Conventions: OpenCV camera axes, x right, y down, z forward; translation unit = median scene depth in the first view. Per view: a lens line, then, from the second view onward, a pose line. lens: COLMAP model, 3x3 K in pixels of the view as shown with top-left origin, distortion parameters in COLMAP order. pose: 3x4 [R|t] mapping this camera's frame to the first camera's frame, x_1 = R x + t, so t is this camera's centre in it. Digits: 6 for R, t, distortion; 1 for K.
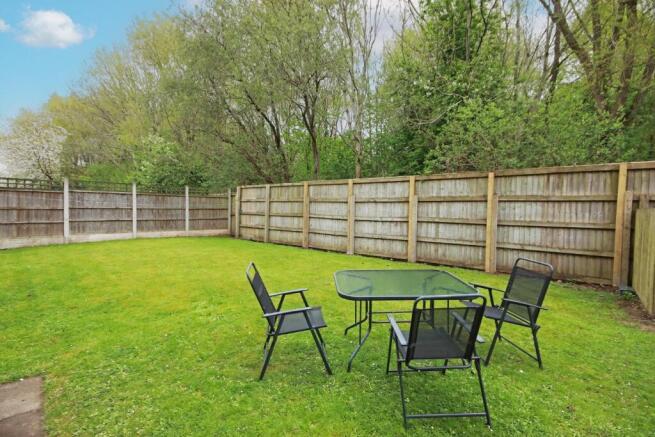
lens RADIAL K [[308.5, 0, 327.5], [0, 308.5, 218.5], [0, 0, 1]] dist [0.022652, 0.000350]
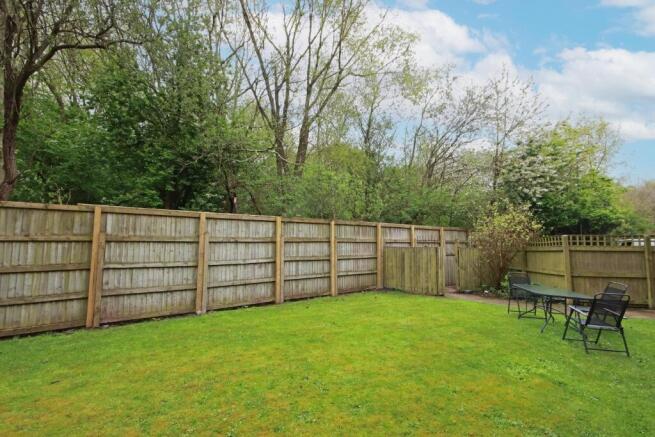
lens RADIAL K [[308.5, 0, 327.5], [0, 308.5, 218.5], [0, 0, 1]] dist [0.022652, 0.000350]
pose [[0.228869, 0.078101, 0.970319, -0.705446], [0.047967, 0.994661, -0.091375, -0.031708], [-0.972275, 0.067456, 0.223901, 0.626796]]
